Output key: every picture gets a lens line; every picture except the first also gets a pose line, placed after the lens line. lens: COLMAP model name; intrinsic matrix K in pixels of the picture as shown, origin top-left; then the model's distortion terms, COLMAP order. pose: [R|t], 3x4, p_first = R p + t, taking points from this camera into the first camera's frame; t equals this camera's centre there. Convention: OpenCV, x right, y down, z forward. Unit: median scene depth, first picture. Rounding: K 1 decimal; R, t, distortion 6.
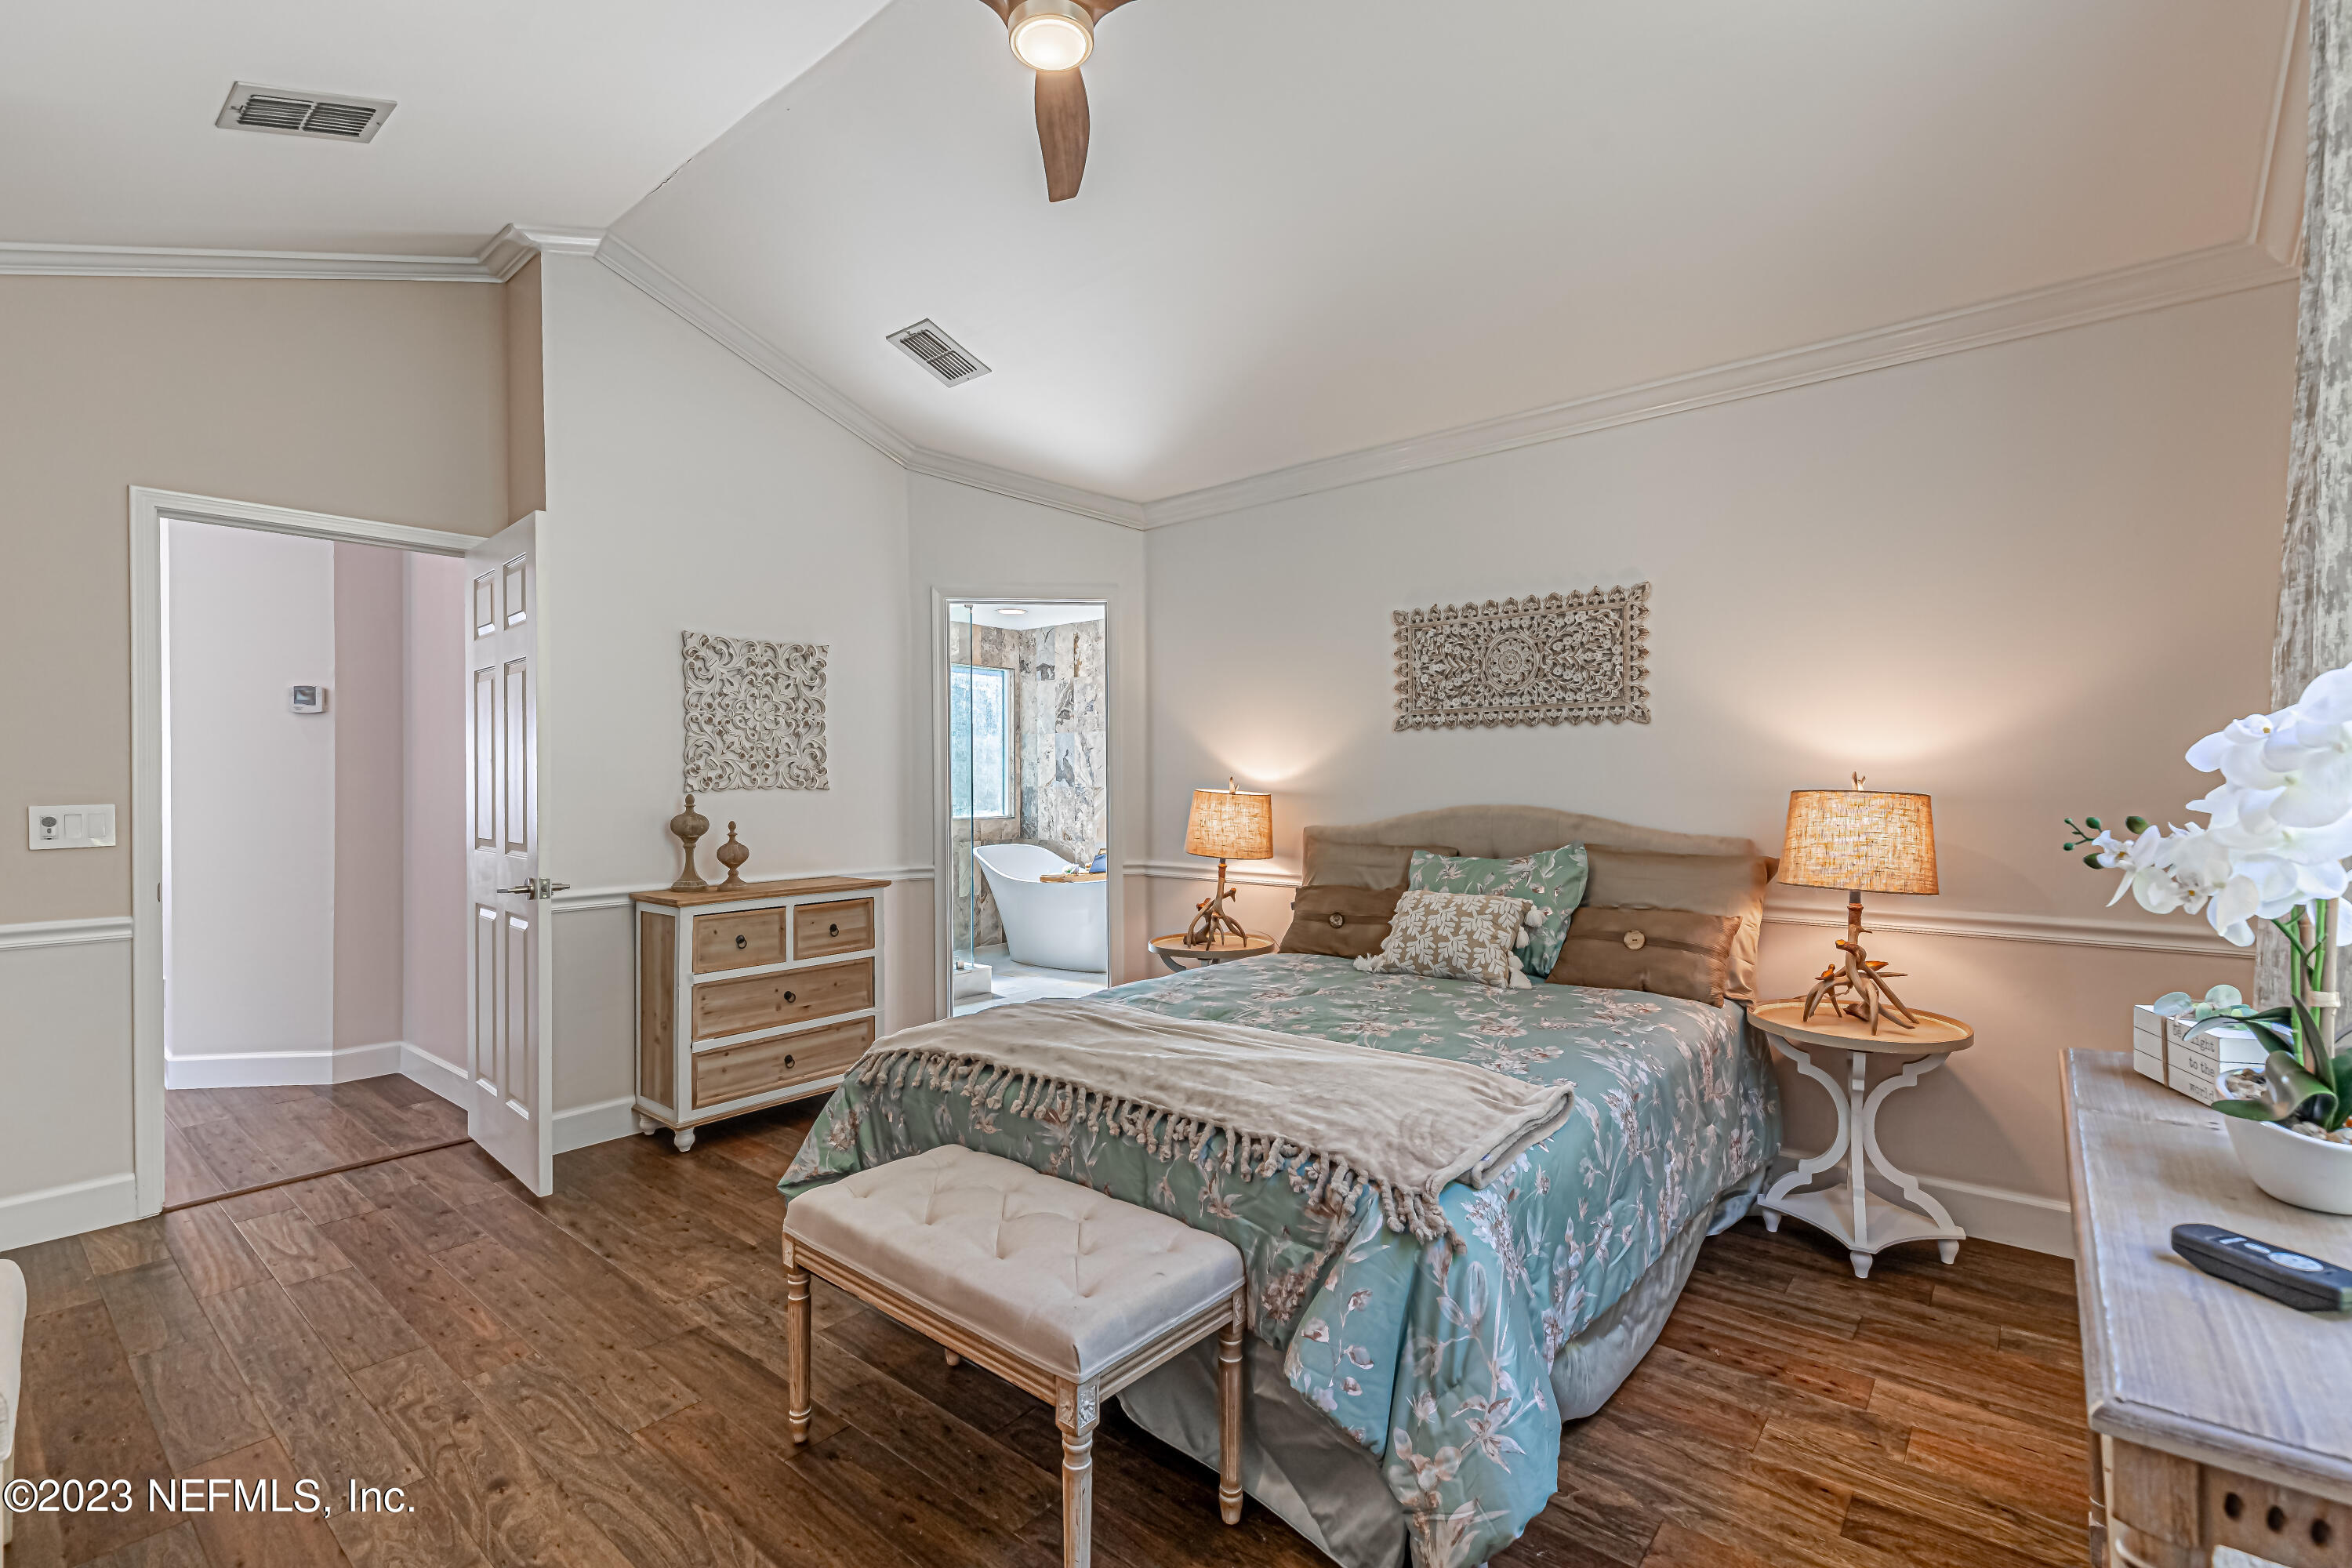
lens RADIAL K [[1061.5, 0, 1177.4], [0, 1061.5, 786.2], [0, 0, 1]] dist [0.012057, -0.000699]
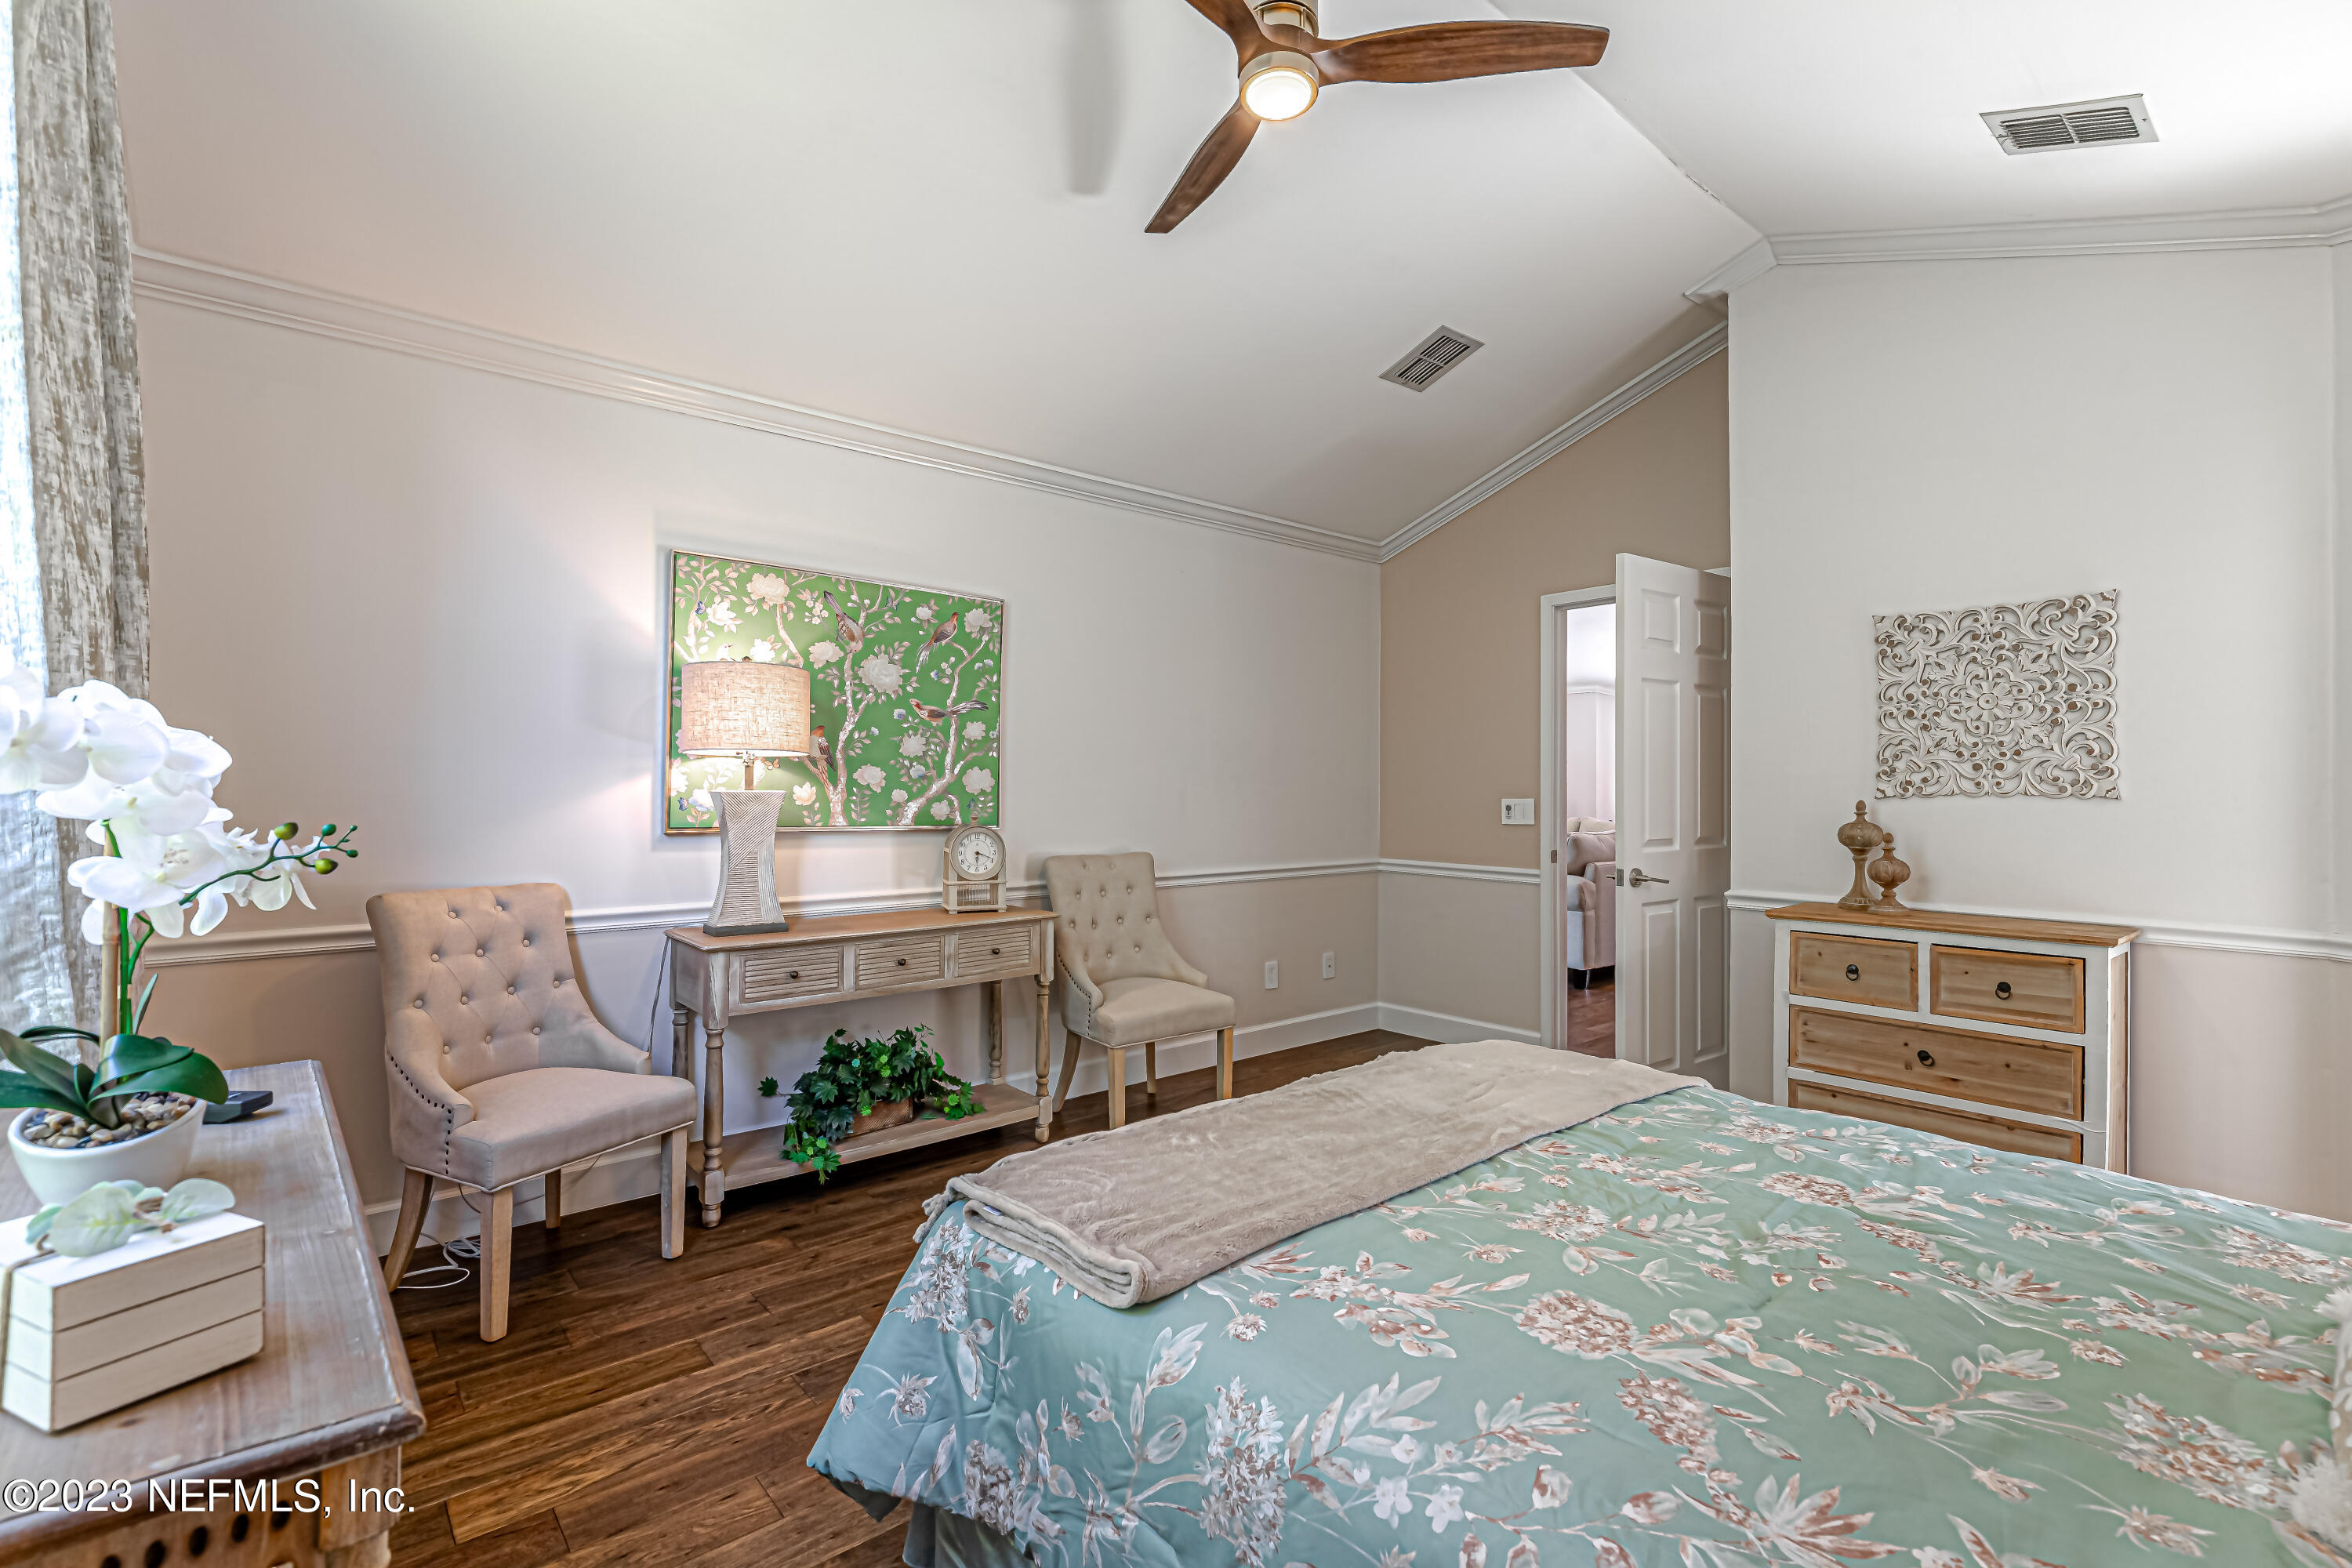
lens RADIAL K [[1061.5, 0, 1176.7], [0, 1061.5, 781.2], [0, 0, 1]] dist [0.012057, -0.000699]
pose [[-0.154114, 0.001273, -0.988052, 0.491068], [-0.004328, 0.999989, 0.001964, -0.007181], [0.988044, 0.004579, -0.154107, 0.552203]]
